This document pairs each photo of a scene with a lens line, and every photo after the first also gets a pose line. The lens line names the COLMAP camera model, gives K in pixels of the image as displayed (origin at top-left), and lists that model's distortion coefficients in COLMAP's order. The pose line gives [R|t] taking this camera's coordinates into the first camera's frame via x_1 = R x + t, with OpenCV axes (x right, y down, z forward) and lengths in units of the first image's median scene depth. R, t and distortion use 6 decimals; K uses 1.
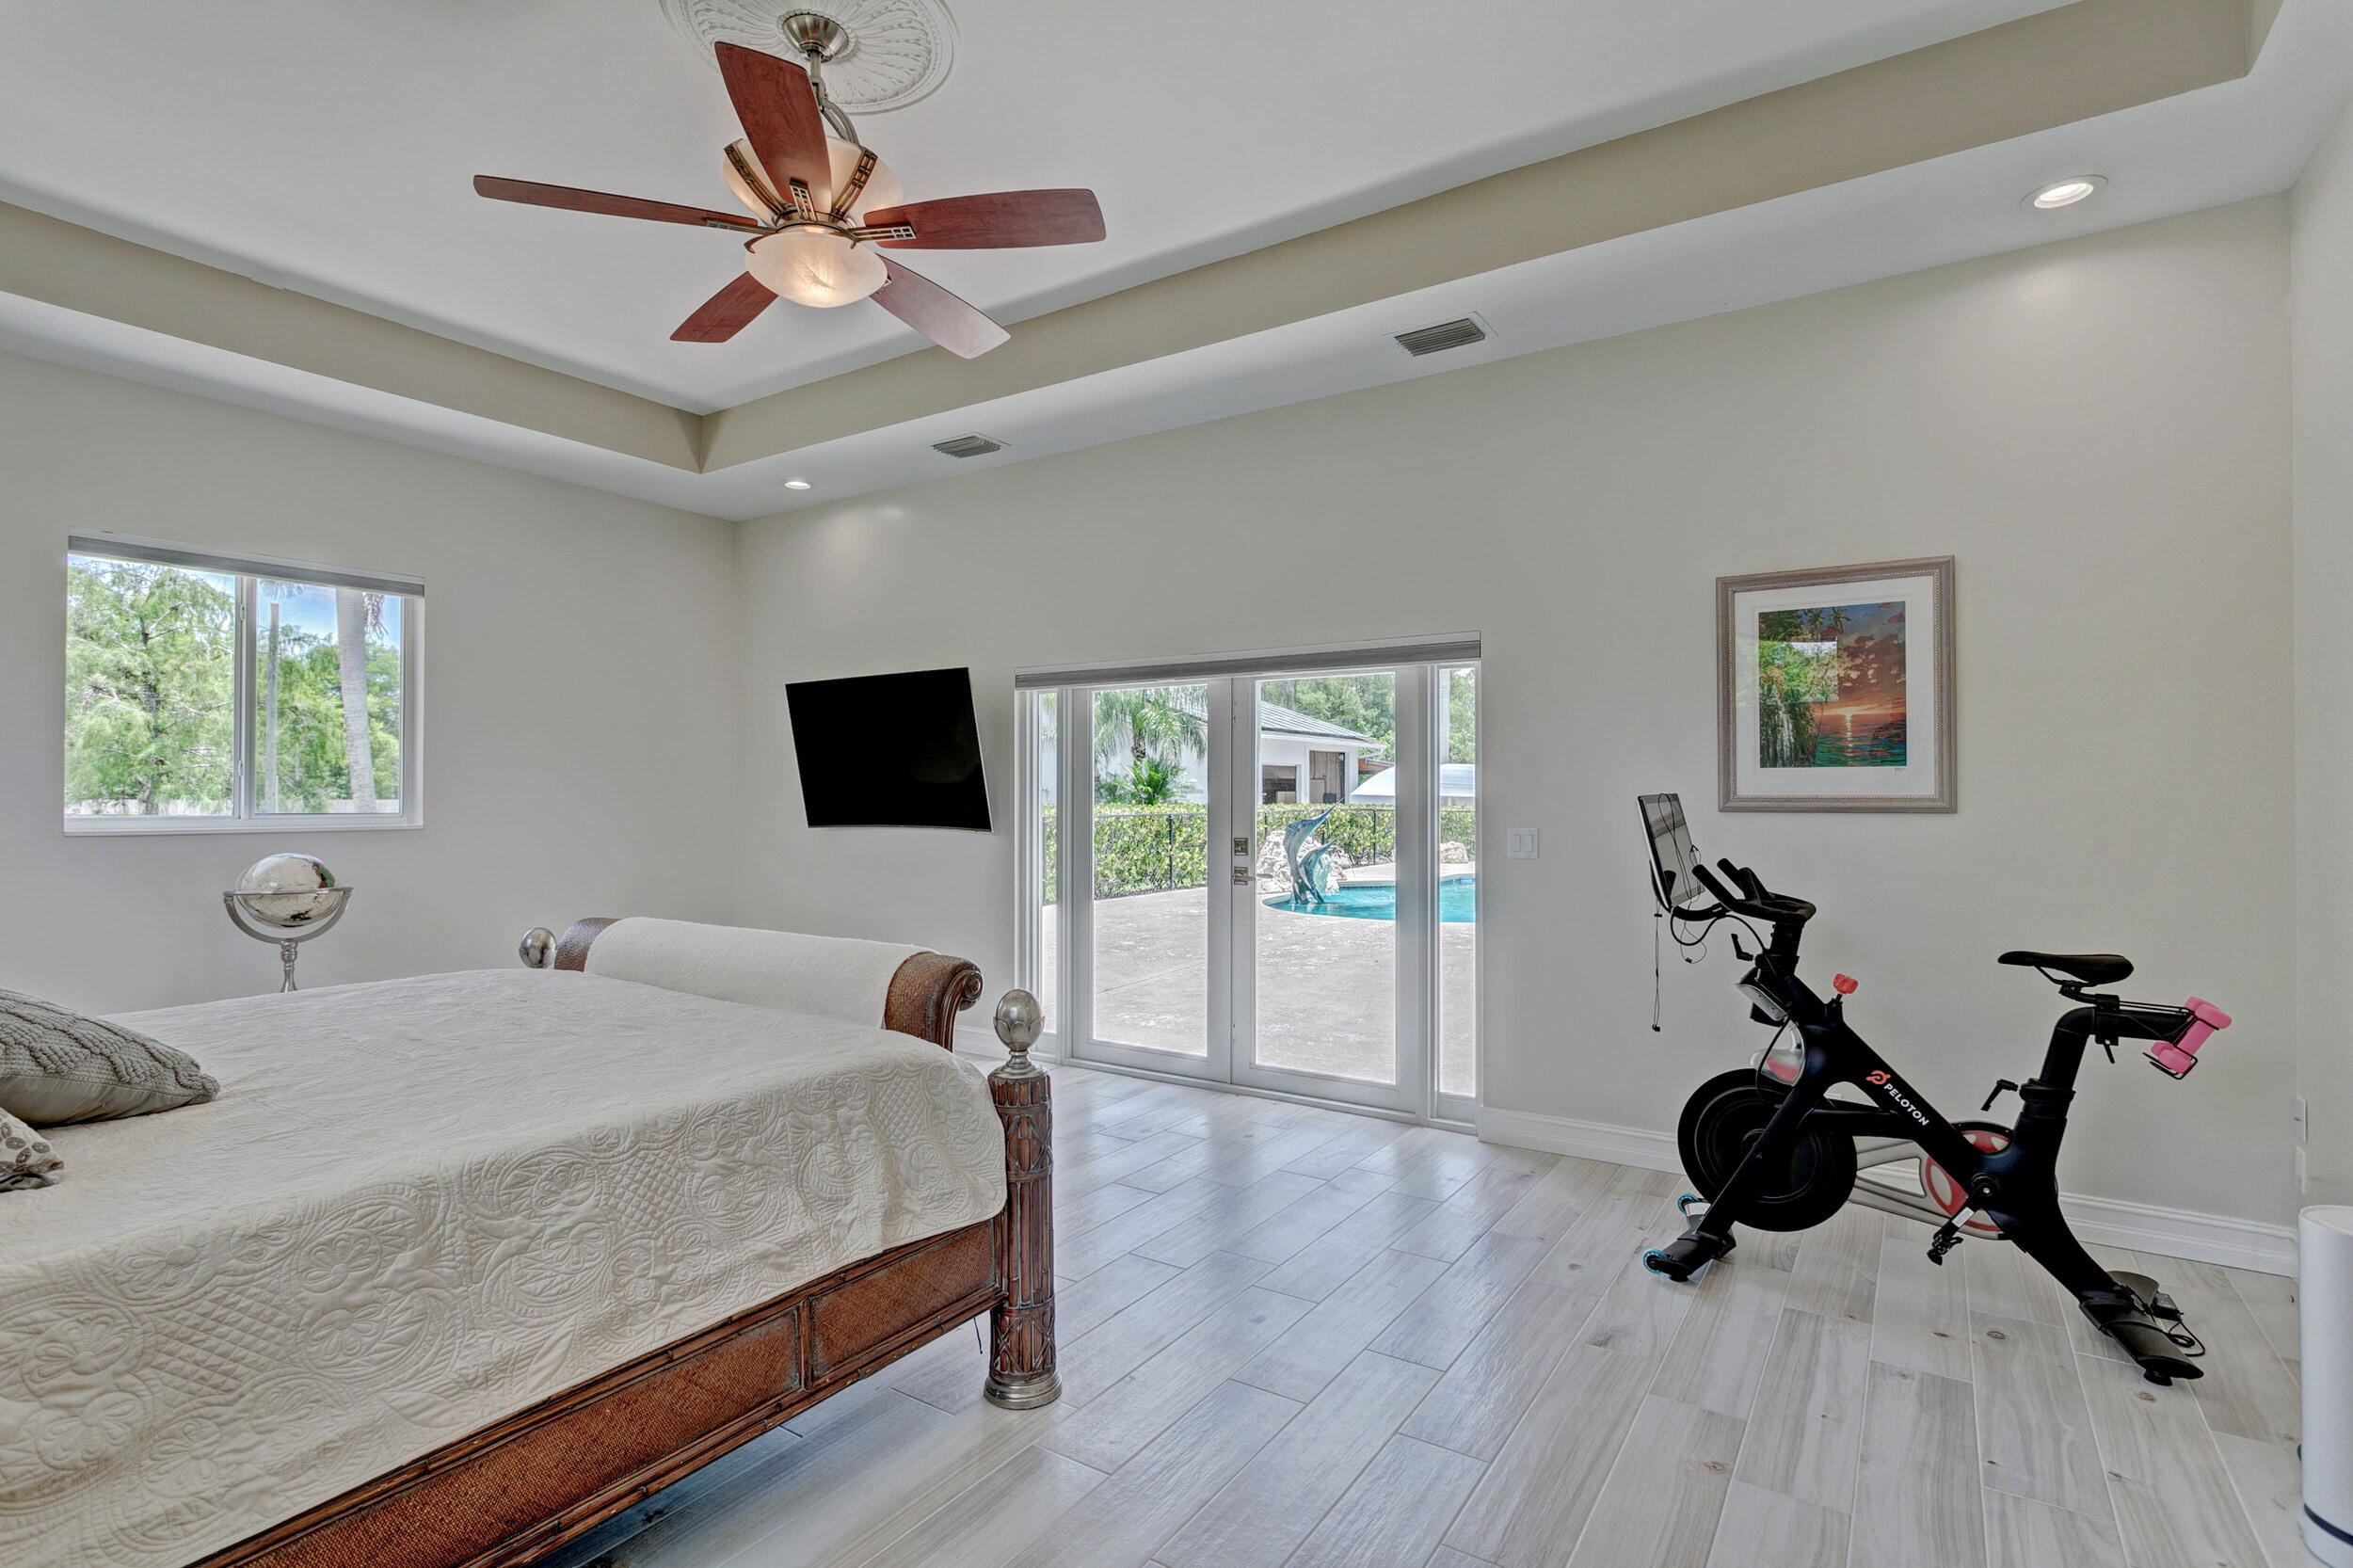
lens RADIAL K [[1149.8, 0, 1179.7], [0, 1149.8, 788.2], [0, 0, 1]] dist [0.002057, 0.000586]
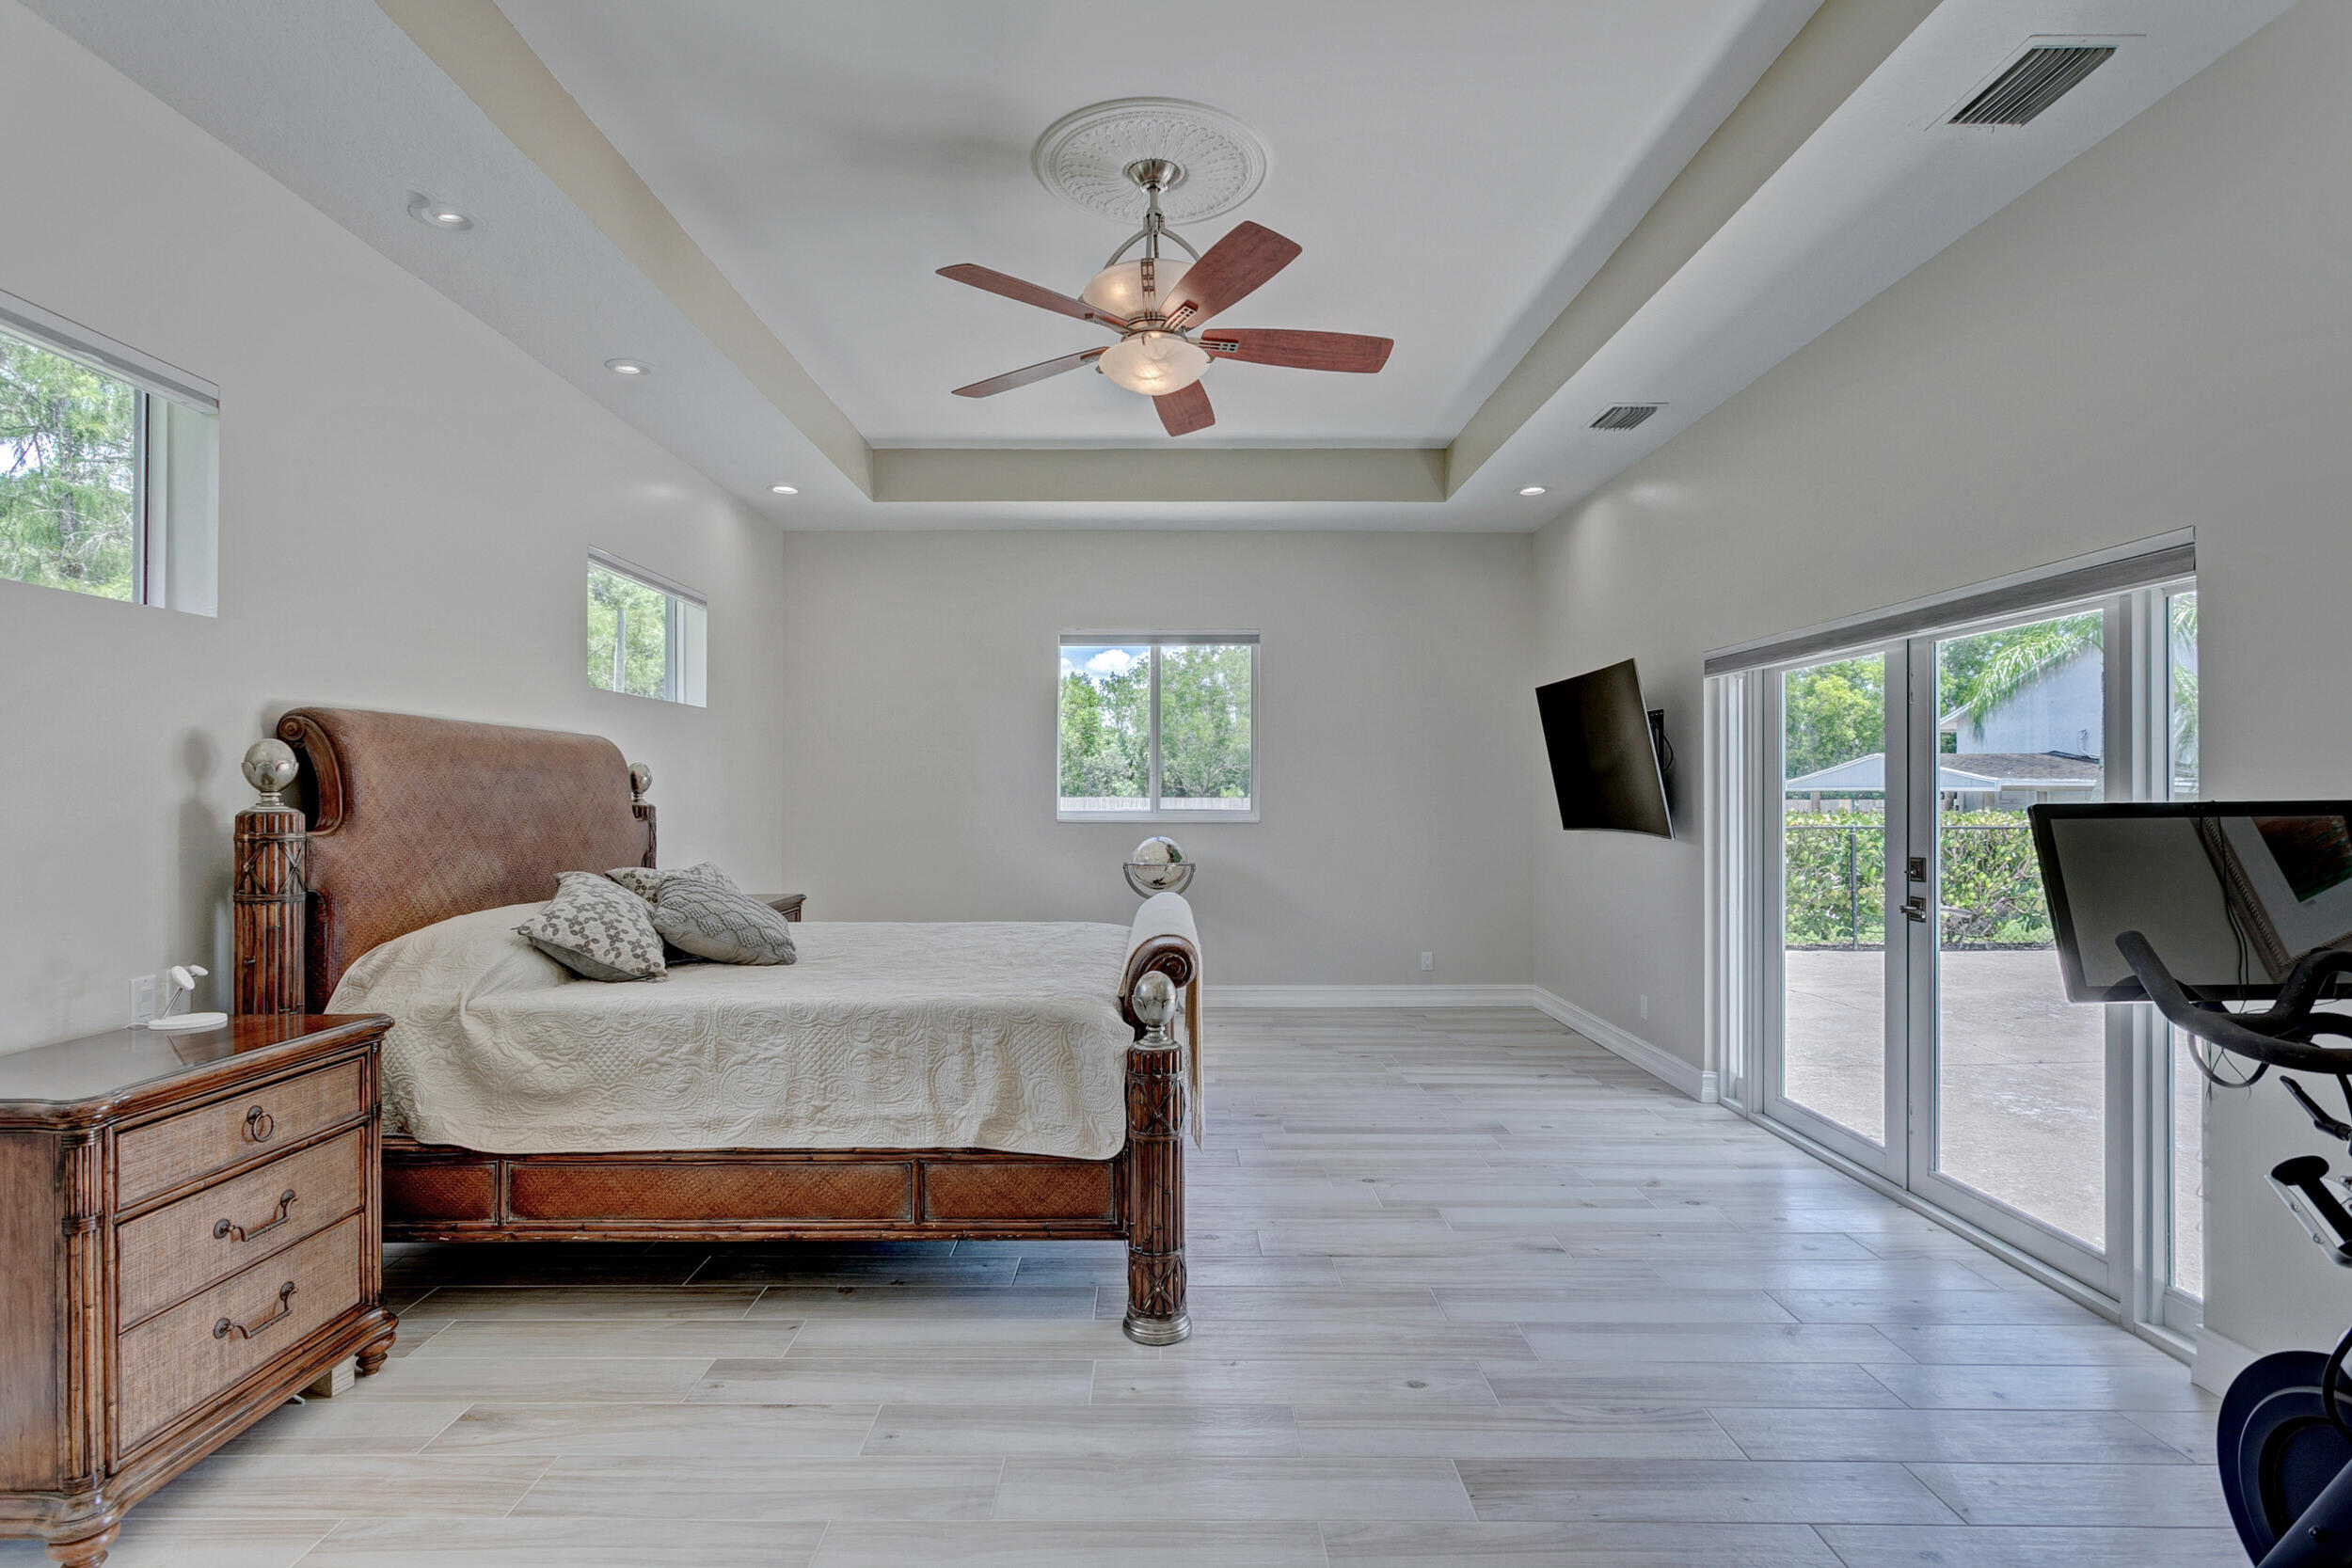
lens RADIAL K [[1191.5, 0, 1176.0], [0, 1191.5, 784.0], [0, 0, 1]] dist [-0.009104, 0.000969]
pose [[0.539853, -0.007109, -0.841729, 0.848576], [0.004185, 0.999975, -0.005761, -0.002308], [0.841749, -0.000413, 0.539869, 0.386610]]
